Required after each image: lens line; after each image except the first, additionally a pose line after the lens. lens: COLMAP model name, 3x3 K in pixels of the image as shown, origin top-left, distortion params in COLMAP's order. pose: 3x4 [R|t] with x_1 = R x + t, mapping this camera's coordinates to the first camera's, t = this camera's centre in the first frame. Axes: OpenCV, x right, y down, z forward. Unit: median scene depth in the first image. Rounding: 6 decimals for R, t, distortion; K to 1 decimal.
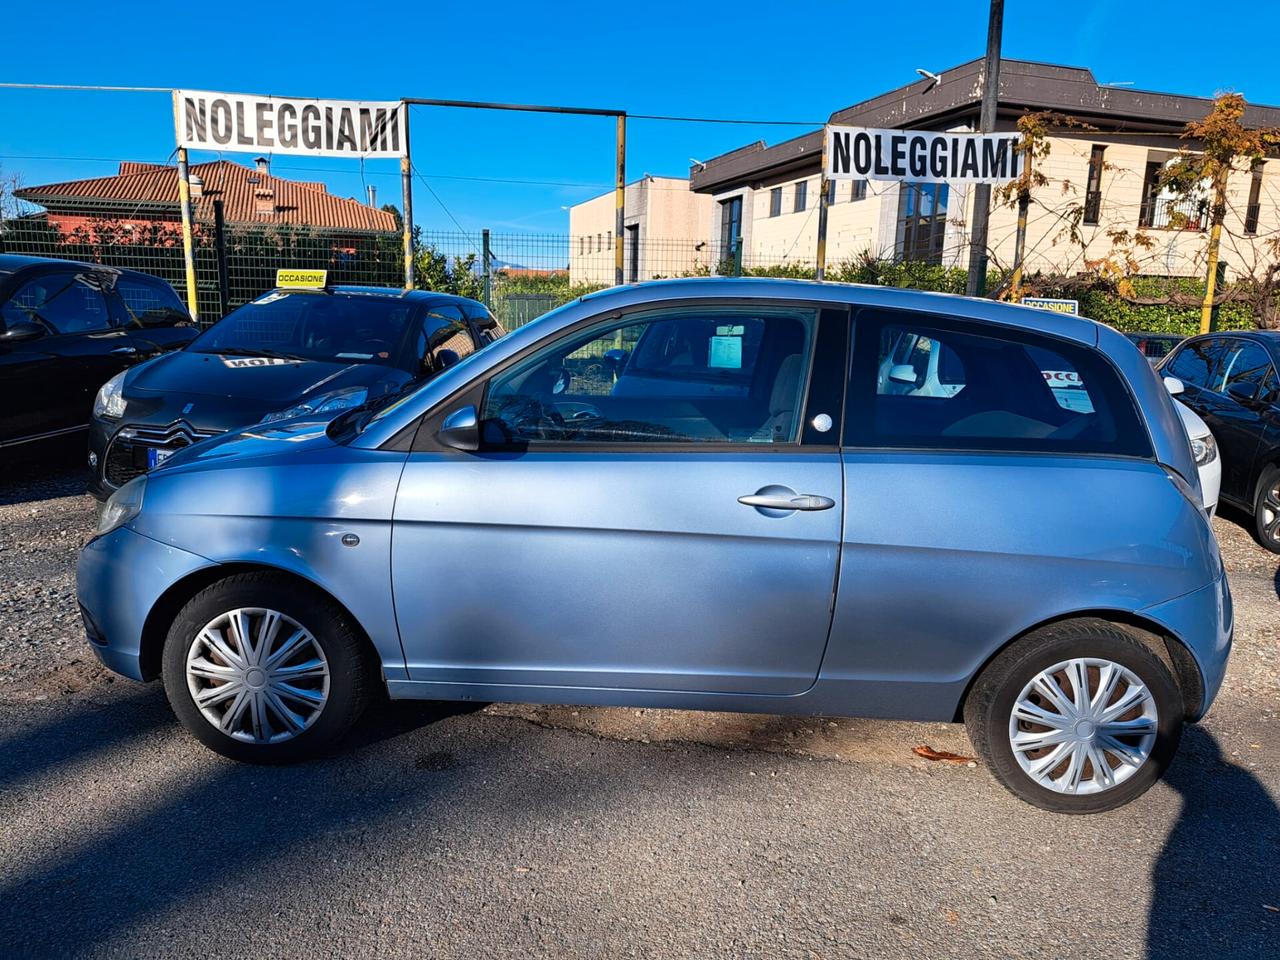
lens RADIAL K [[910.5, 0, 640.0], [0, 910.5, 480.0], [0, 0, 1]] dist [0.057641, -0.071637]
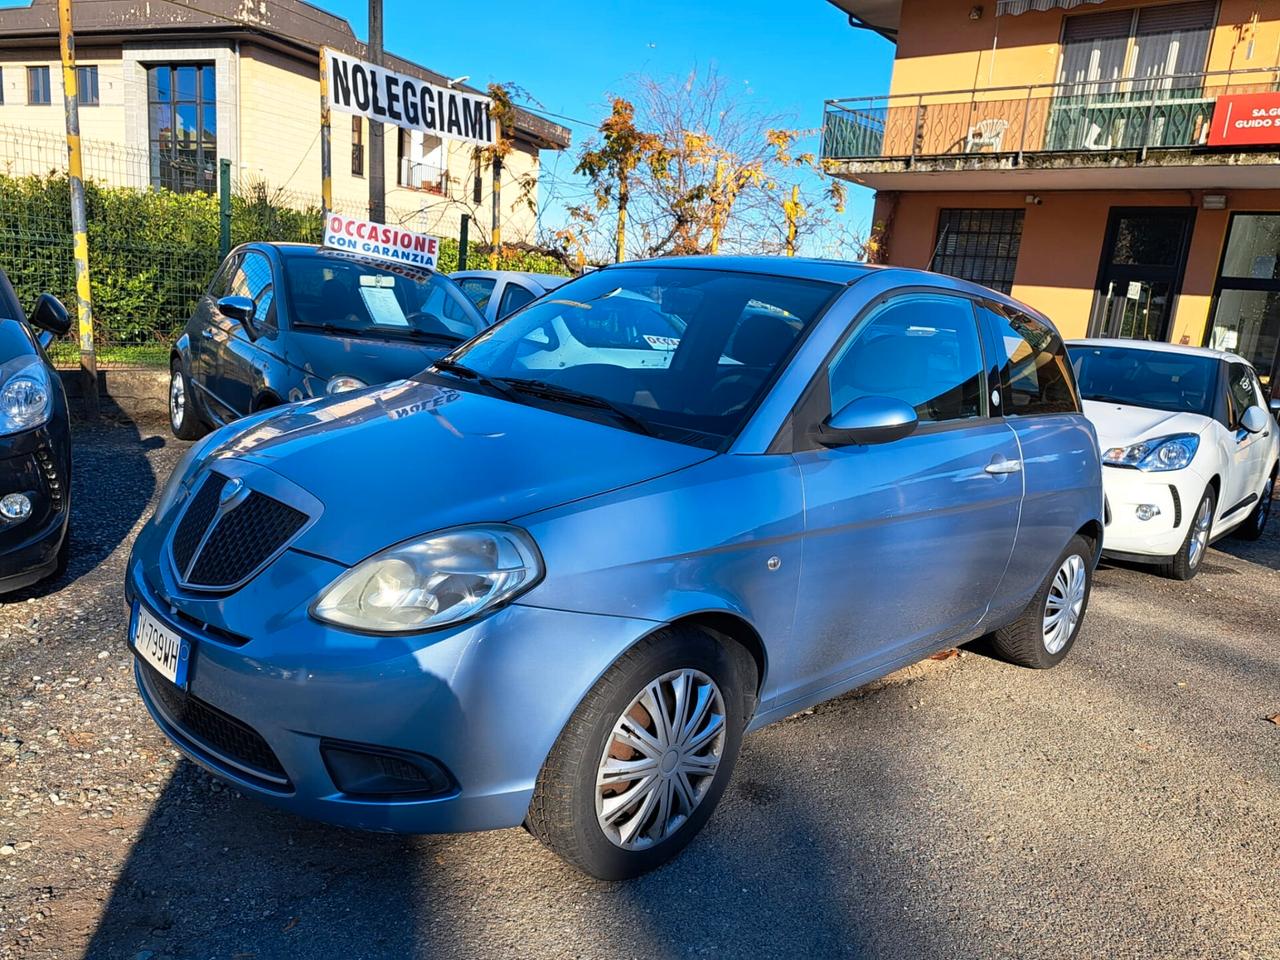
lens RADIAL K [[941.2, 0, 650.5], [0, 941.2, 468.4], [0, 0, 1]] dist [0.054338, -0.049980]
pose [[0.663371, -0.097489, 0.741913, -0.307161], [0.064004, 0.995236, 0.073548, -0.027711], [-0.745548, -0.001304, 0.666450, 0.148258]]
